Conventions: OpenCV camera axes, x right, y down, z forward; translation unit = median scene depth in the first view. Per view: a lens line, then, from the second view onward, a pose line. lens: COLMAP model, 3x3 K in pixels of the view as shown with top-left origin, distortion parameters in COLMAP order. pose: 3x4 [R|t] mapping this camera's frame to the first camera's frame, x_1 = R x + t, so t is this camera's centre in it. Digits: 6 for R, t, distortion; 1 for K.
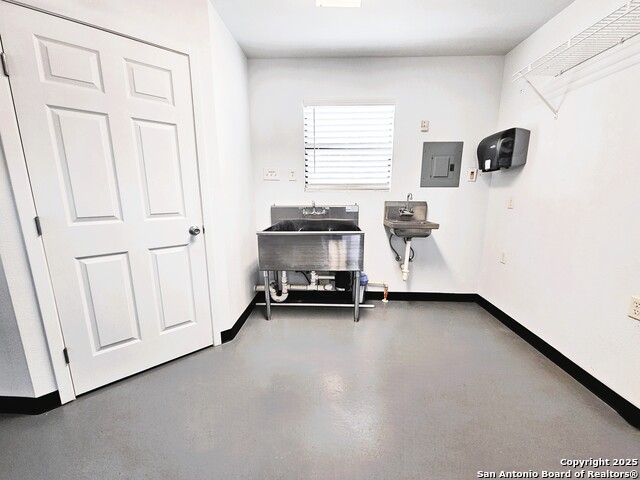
lens RADIAL K [[267.9, 0, 322.0], [0, 267.9, 245.0], [0, 0, 1]] dist [0.000271, -0.000097]
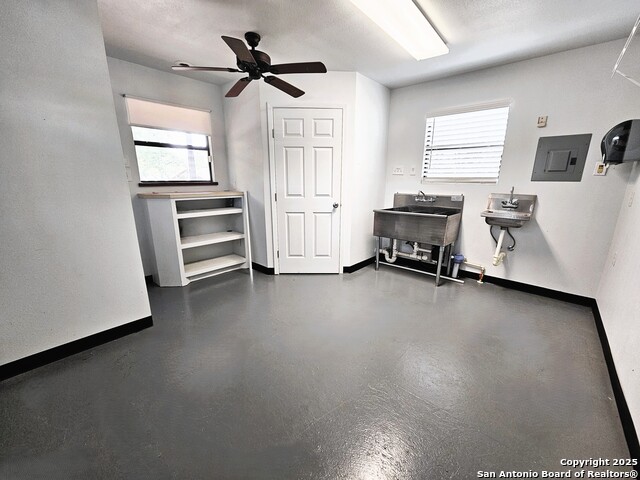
lens RADIAL K [[267.9, 0, 322.0], [0, 267.9, 245.0], [0, 0, 1]] dist [0.000271, -0.000097]
pose [[0.767912, 0.160376, -0.620153, 0.437900], [-0.129684, 0.987026, 0.094669, 0.036898], [0.627290, 0.007727, 0.778748, -0.327526]]
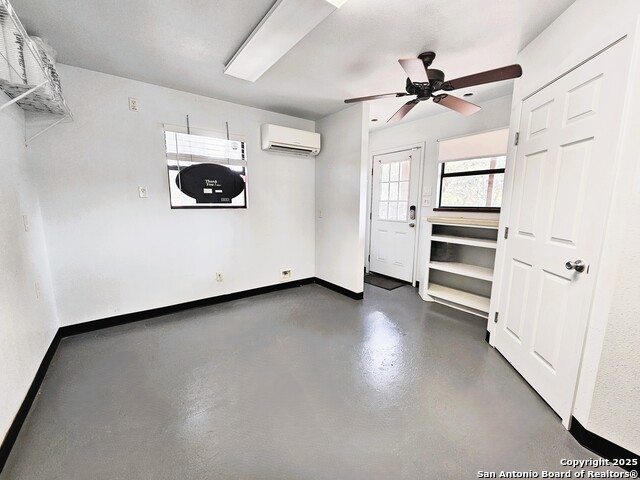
lens RADIAL K [[267.9, 0, 322.0], [0, 267.9, 245.0], [0, 0, 1]] dist [0.000271, -0.000097]
pose [[-0.777880, 0.097291, -0.620836, 0.432944], [-0.126130, 0.943667, 0.305916, -0.185481], [0.615625, 0.316272, -0.721788, 0.774929]]
